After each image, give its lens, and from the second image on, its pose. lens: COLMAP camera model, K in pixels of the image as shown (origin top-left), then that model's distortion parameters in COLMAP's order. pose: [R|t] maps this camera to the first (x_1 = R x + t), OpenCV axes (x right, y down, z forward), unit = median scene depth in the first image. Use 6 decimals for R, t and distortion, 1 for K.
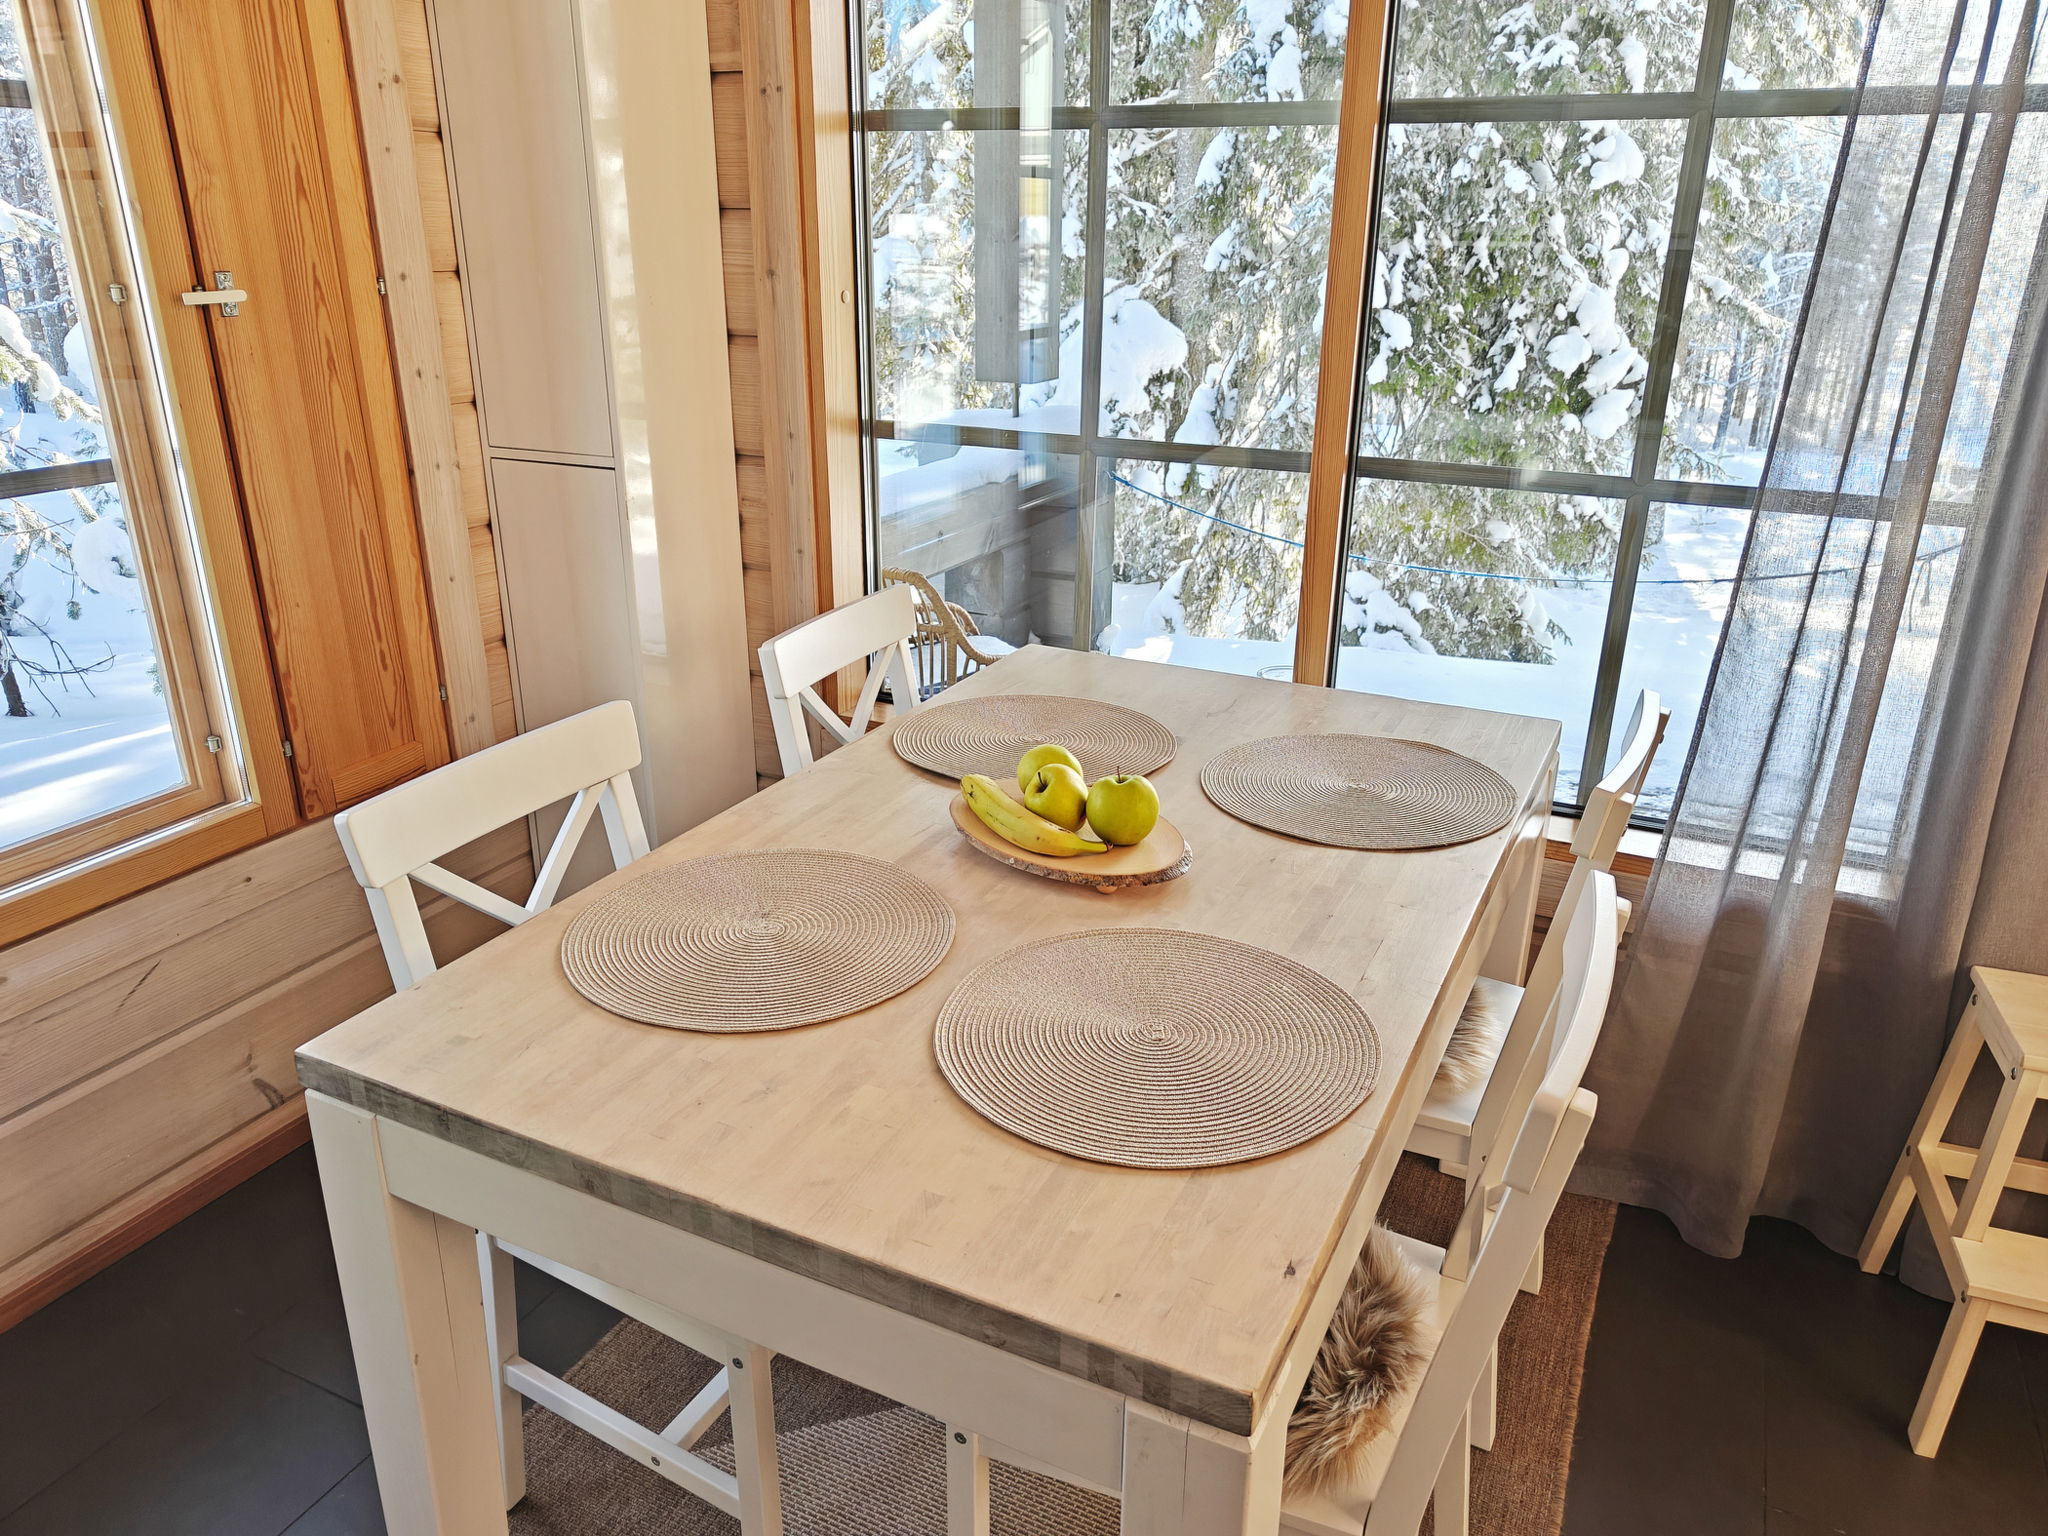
lens RADIAL K [[1428.3, 0, 1030.2], [0, 1428.3, 772.9], [0, 0, 1]] dist [0.011932, -0.009170]
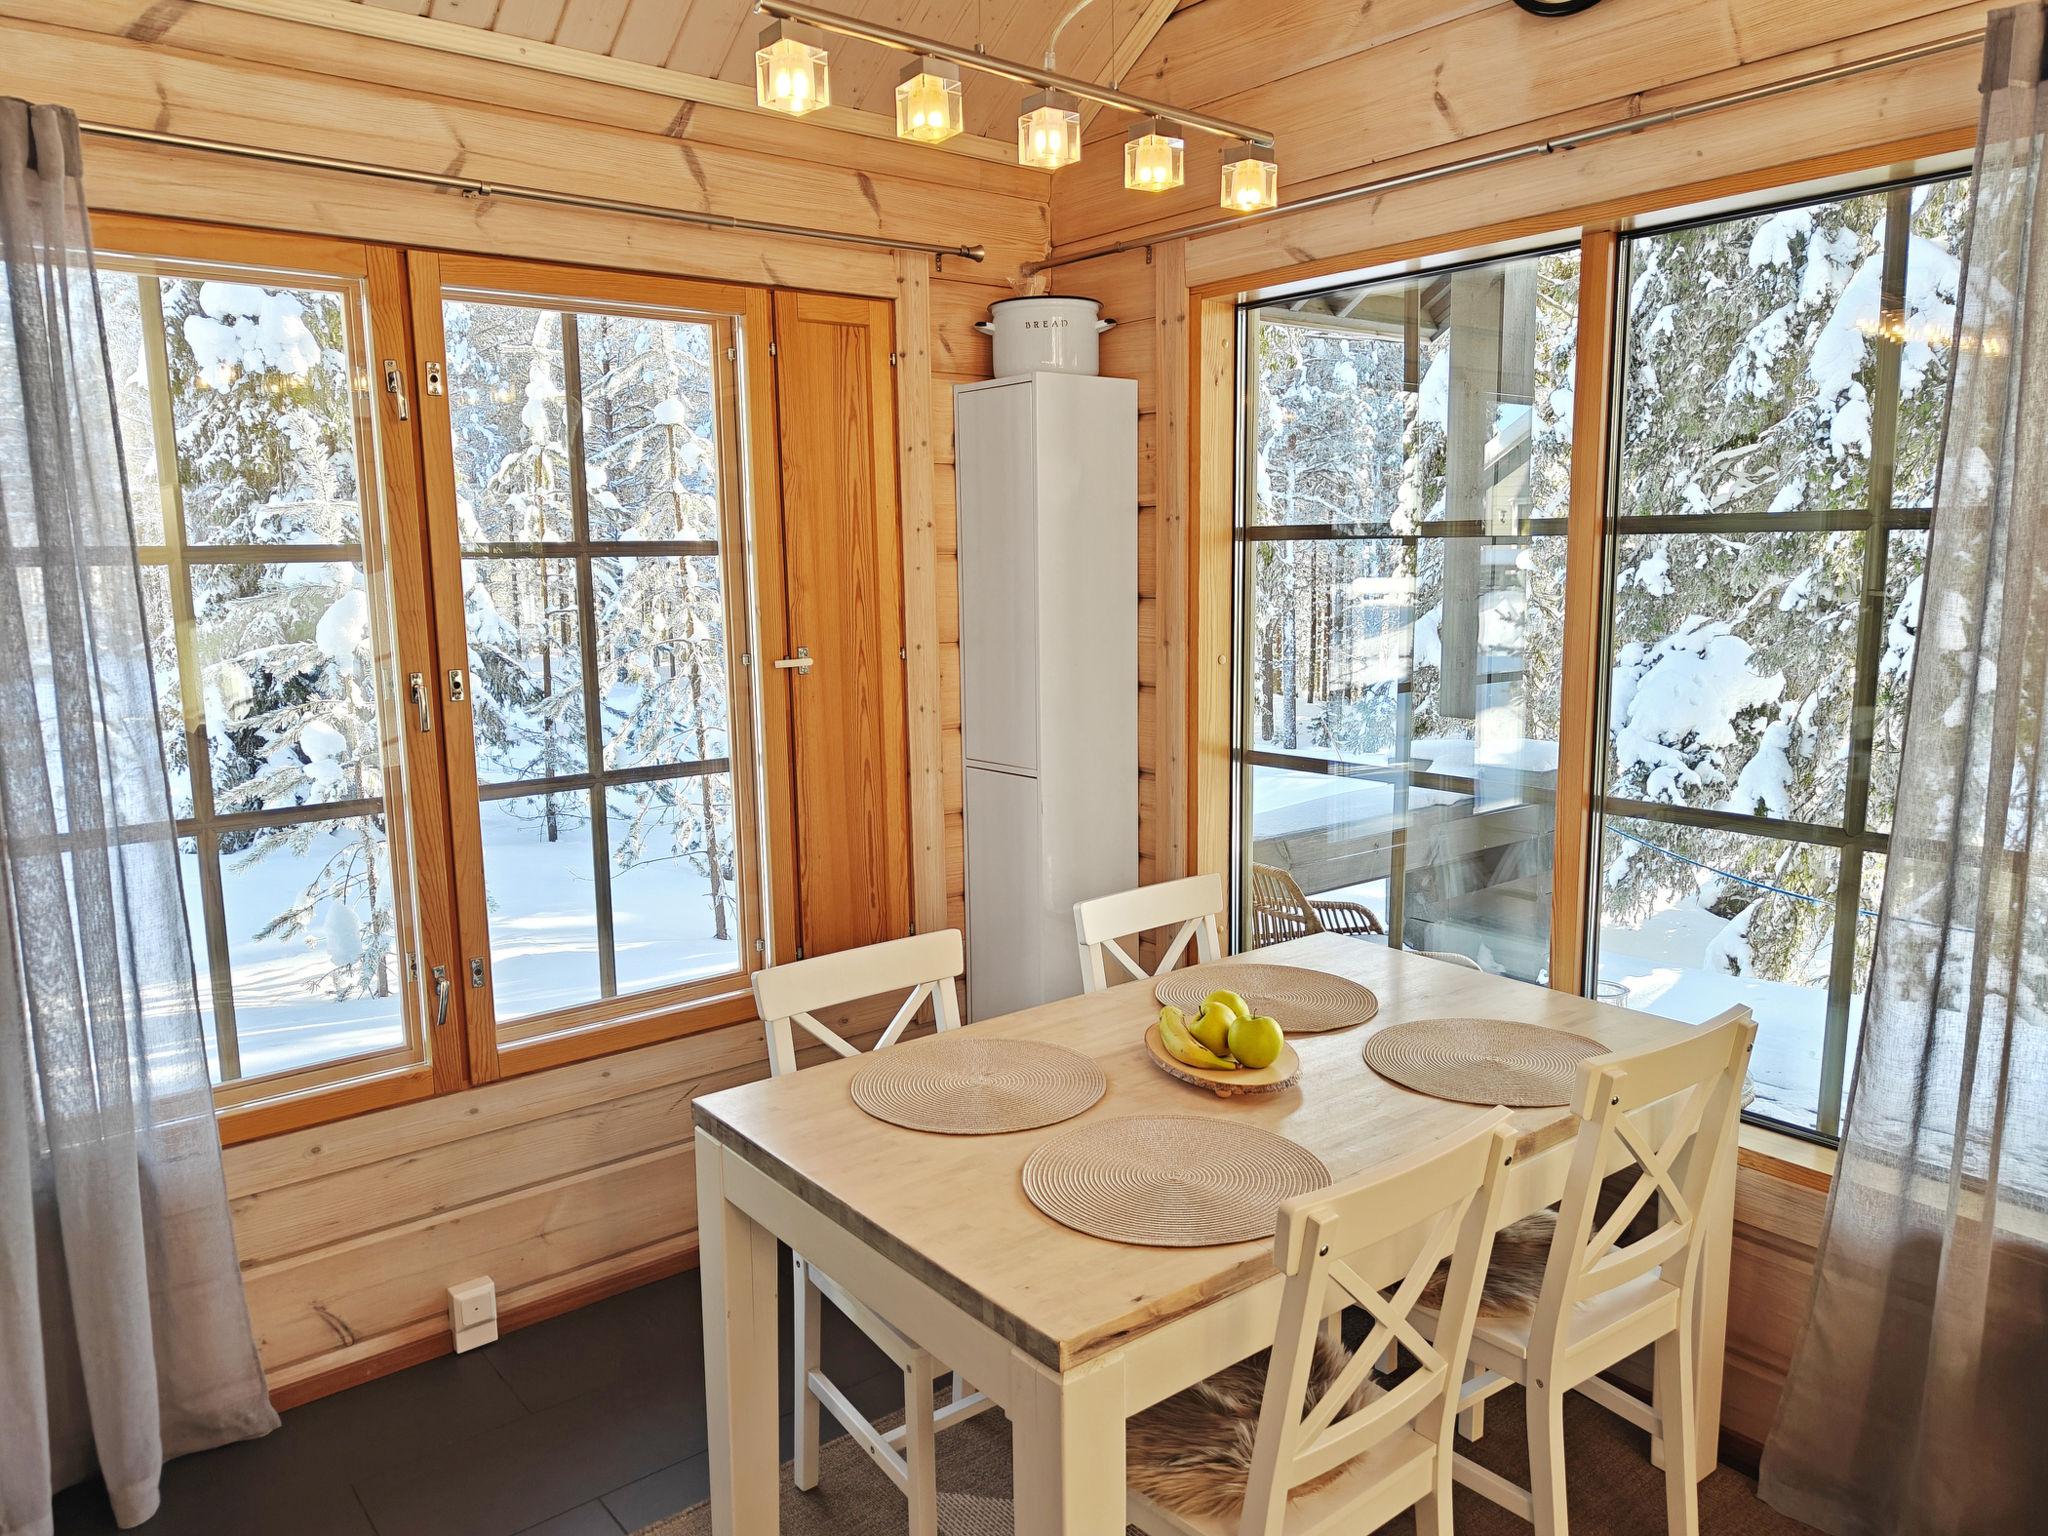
lens RADIAL K [[1428.3, 0, 1021.6], [0, 1428.3, 768.3], [0, 0, 1]] dist [0.011932, -0.009170]
pose [[0.899886, 0.042595, -0.434041, 0.319370], [-0.135682, 0.973174, -0.185802, 0.040703], [0.414483, 0.226092, 0.881525, -0.247214]]
